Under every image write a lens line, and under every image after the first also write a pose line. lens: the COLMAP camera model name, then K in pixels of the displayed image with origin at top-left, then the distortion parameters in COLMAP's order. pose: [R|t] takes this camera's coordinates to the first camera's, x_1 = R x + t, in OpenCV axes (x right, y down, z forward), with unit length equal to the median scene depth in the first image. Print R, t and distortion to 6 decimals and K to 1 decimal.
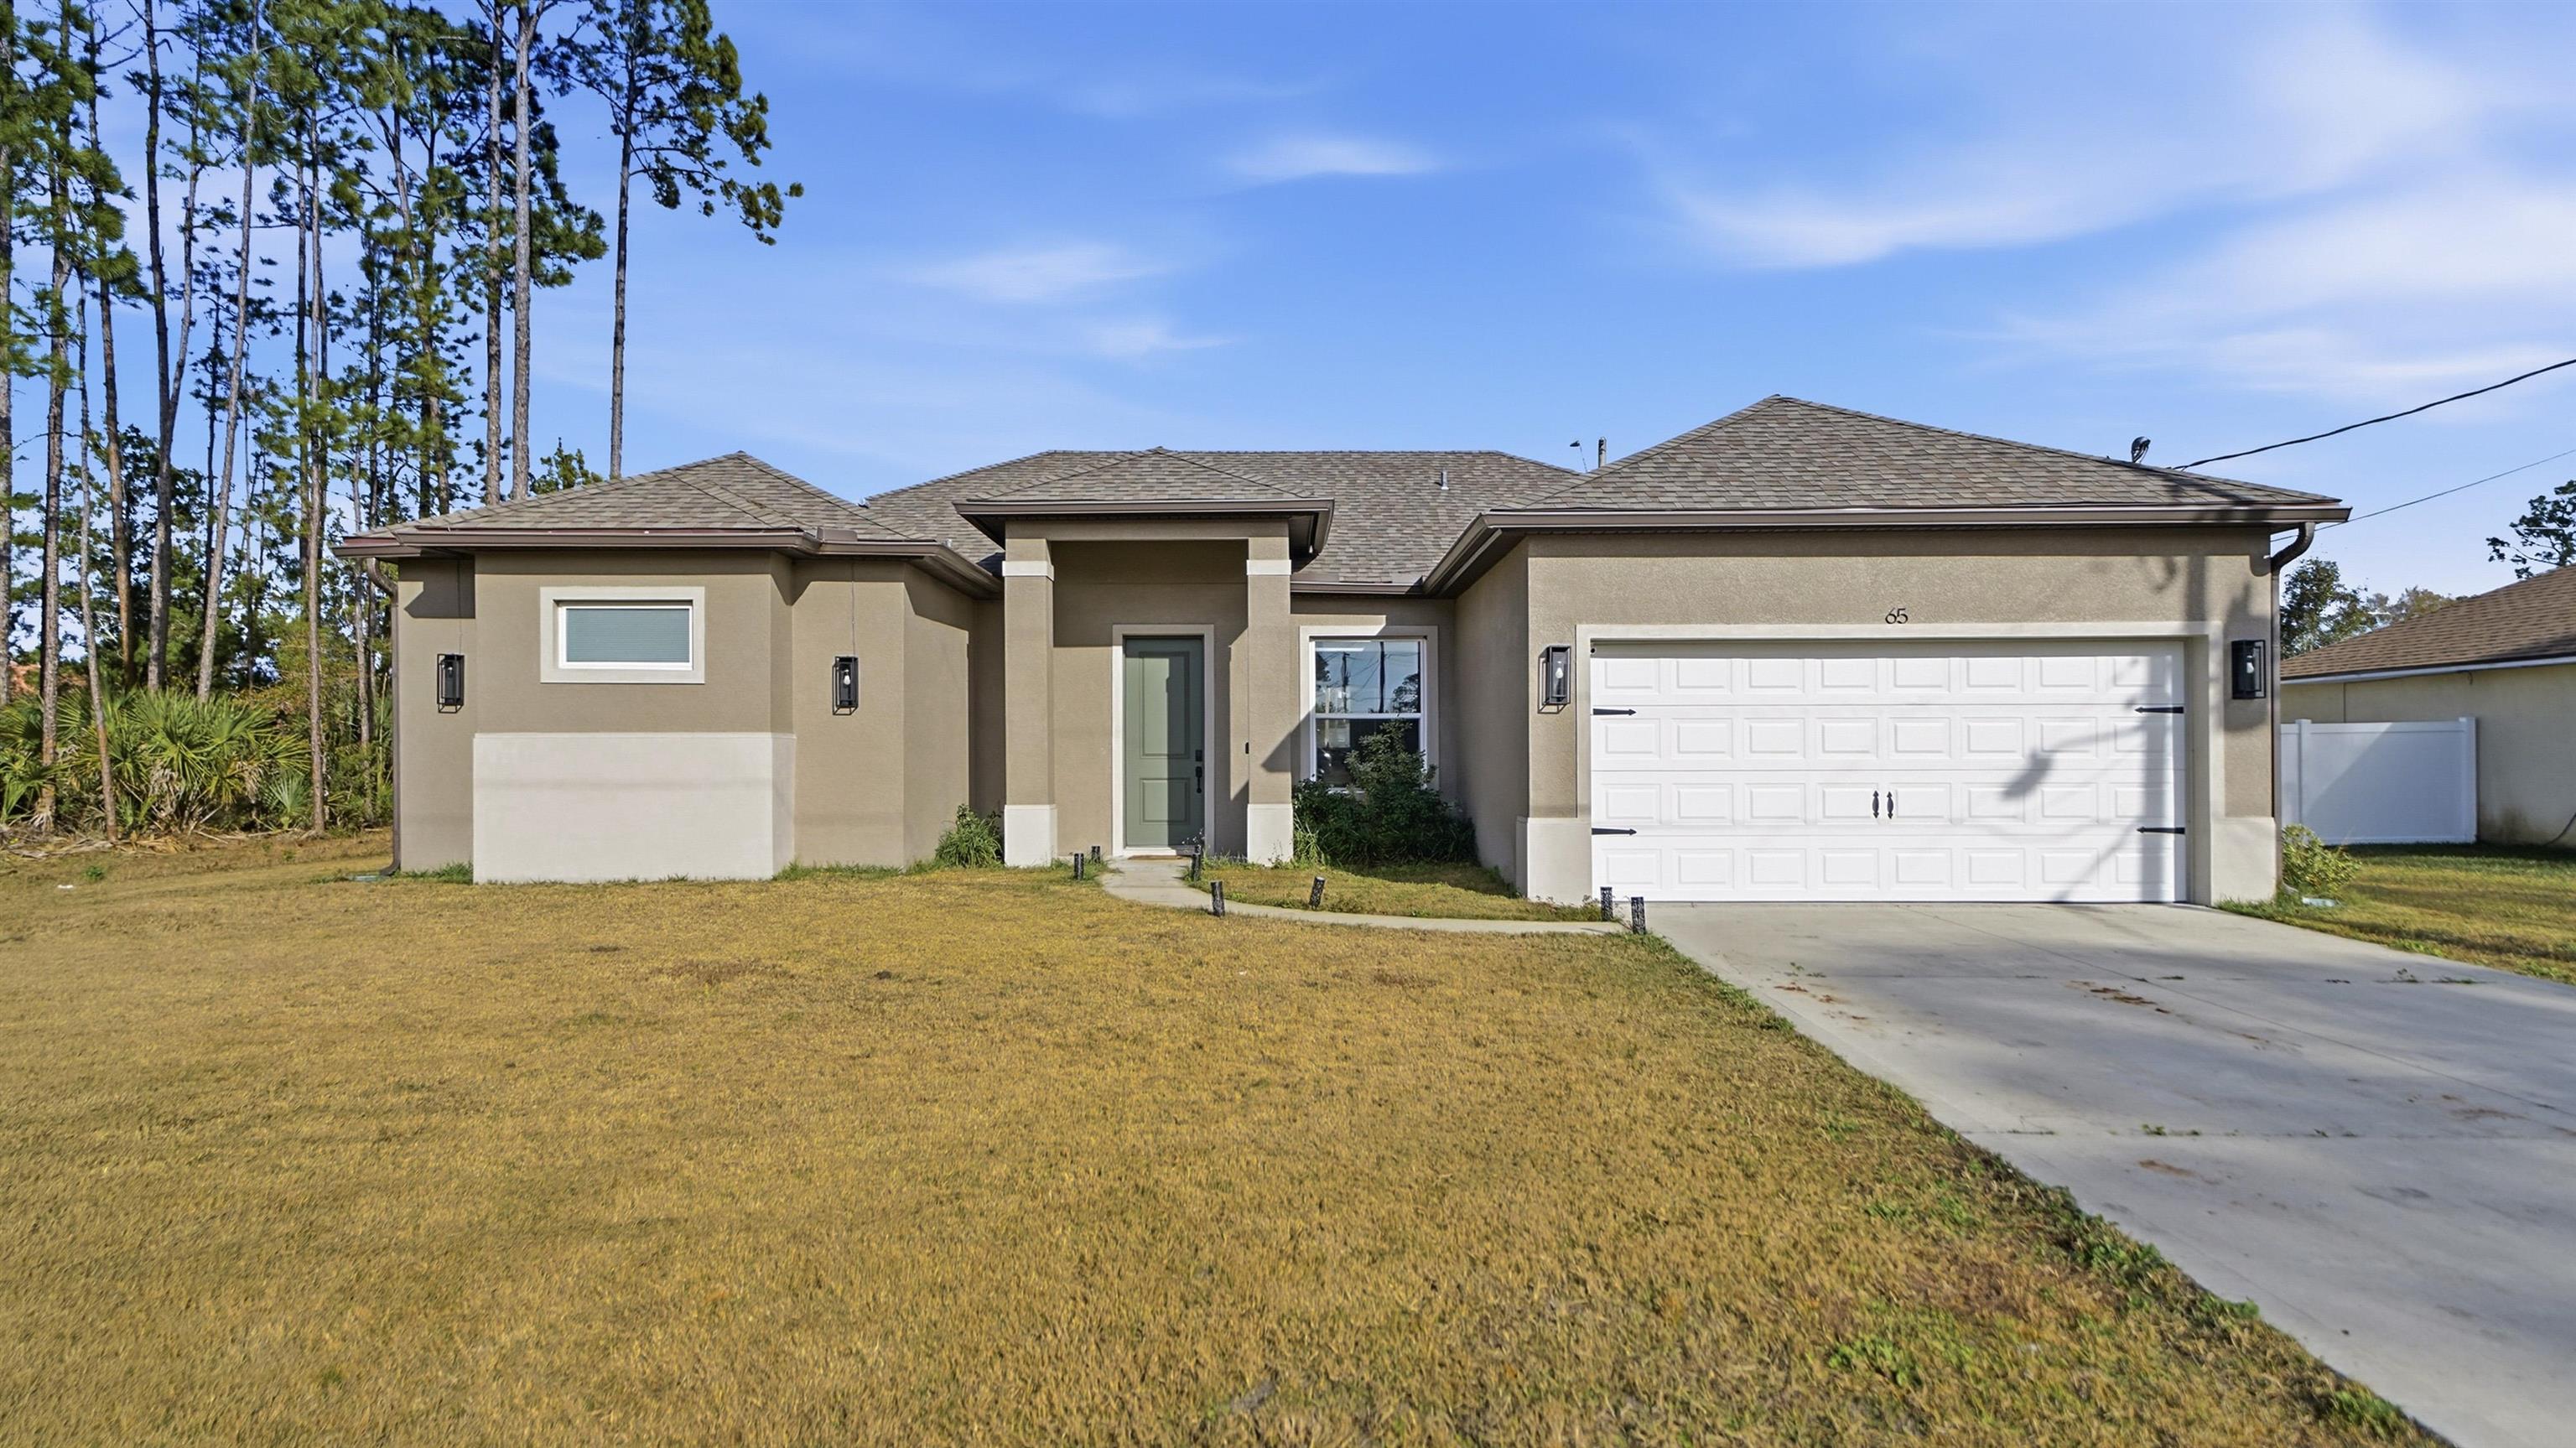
lens RADIAL K [[1500.2, 0, 1288.0], [0, 1500.2, 724.0], [0, 0, 1]] dist [-0.002072, -0.000369]
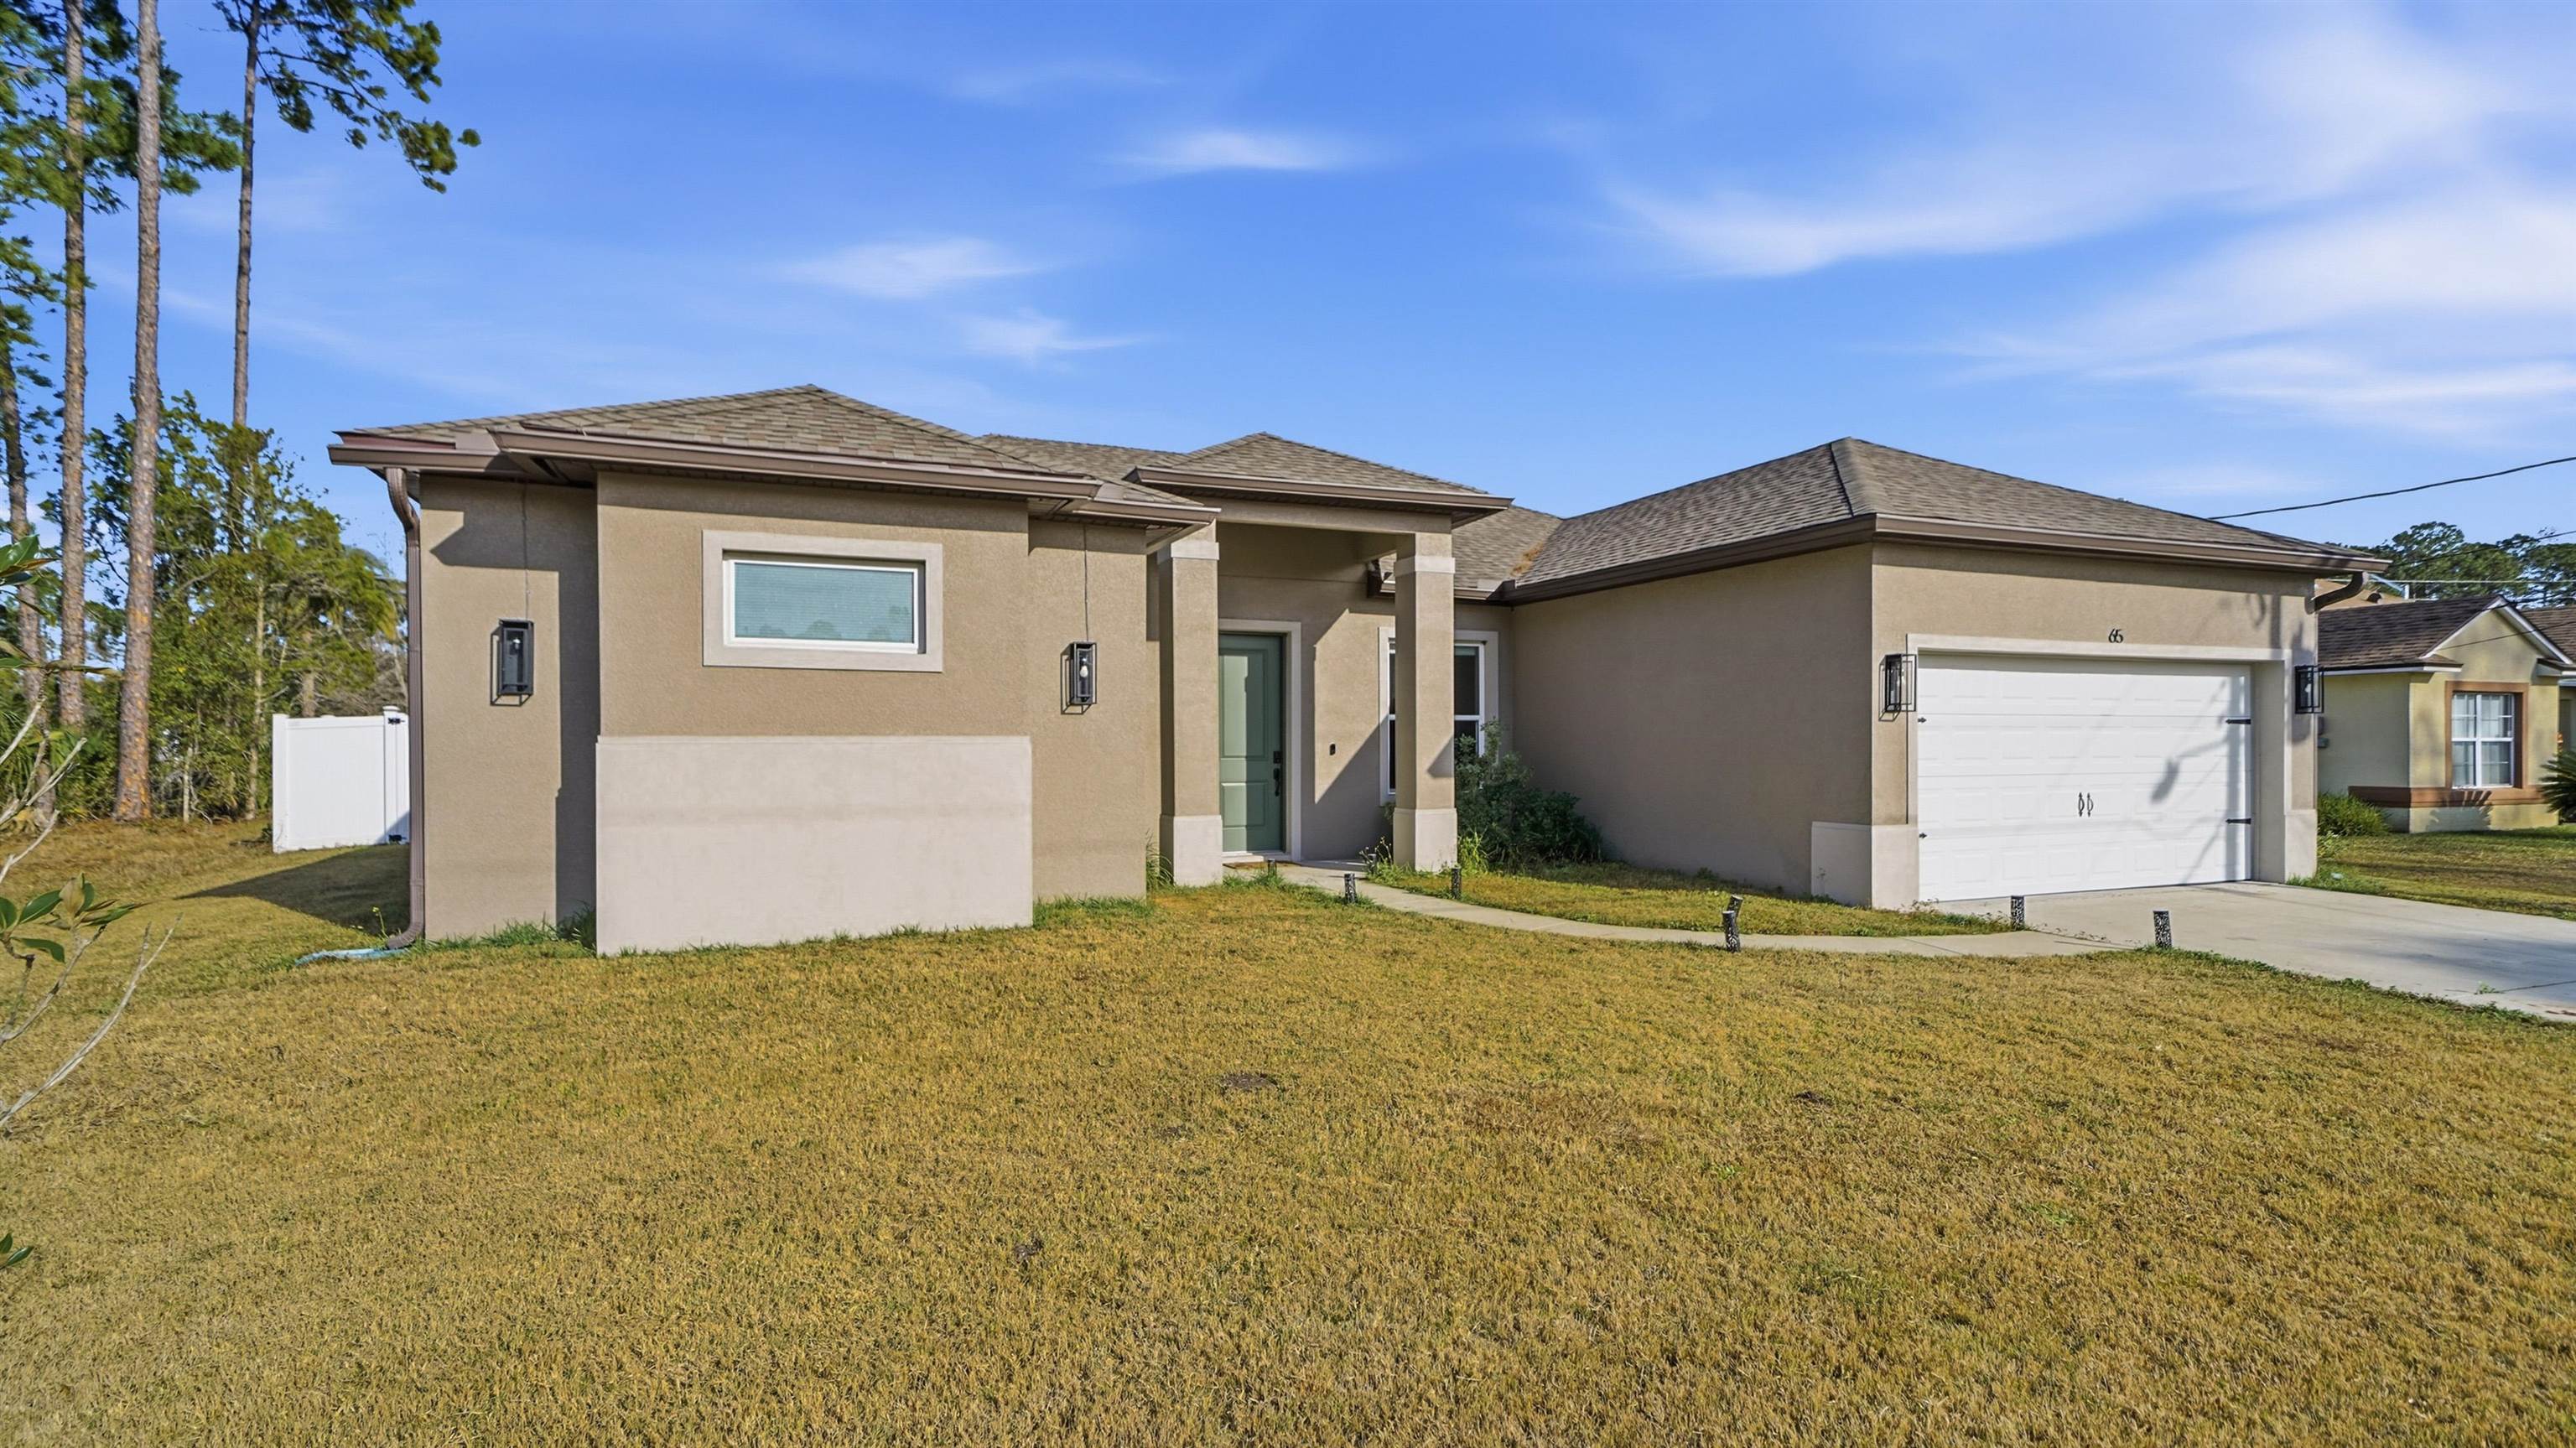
lens RADIAL K [[1210.6, 0, 1288.0], [0, 1210.6, 724.0], [0, 0, 1]] dist [0.002413, 0.000696]
pose [[0.925656, 0.007348, 0.378294, -0.437426], [-0.009395, 0.999950, 0.003567, -0.004061], [-0.378248, -0.006856, 0.925679, 0.349767]]
